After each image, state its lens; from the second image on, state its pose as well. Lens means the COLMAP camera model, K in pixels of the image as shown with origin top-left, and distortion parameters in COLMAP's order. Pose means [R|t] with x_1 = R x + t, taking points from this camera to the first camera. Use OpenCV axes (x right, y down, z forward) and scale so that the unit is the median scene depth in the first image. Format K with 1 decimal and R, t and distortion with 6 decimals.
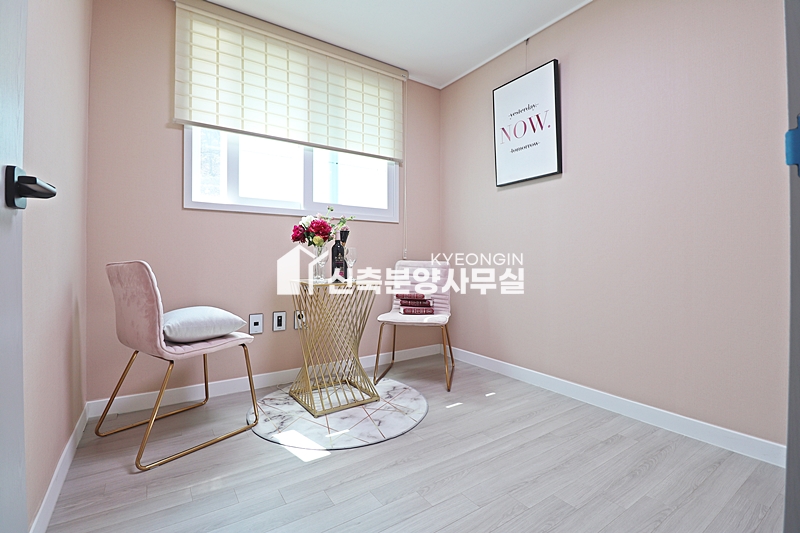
lens RADIAL K [[368.8, 0, 393.4], [0, 368.8, 263.4], [0, 0, 1]] dist [-0.007468, -0.009468]
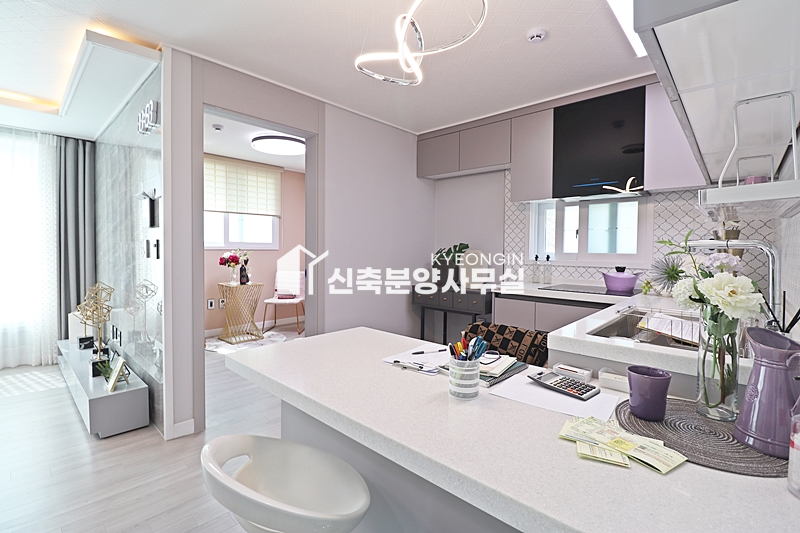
lens RADIAL K [[368.8, 0, 401.6], [0, 368.8, 260.7], [0, 0, 1]] dist [-0.007468, -0.009468]
pose [[0.967729, 0.002828, 0.251979, 0.176874], [-0.011456, 0.999397, 0.032783, -0.148711], [-0.251734, -0.034612, 0.967177, -1.135769]]
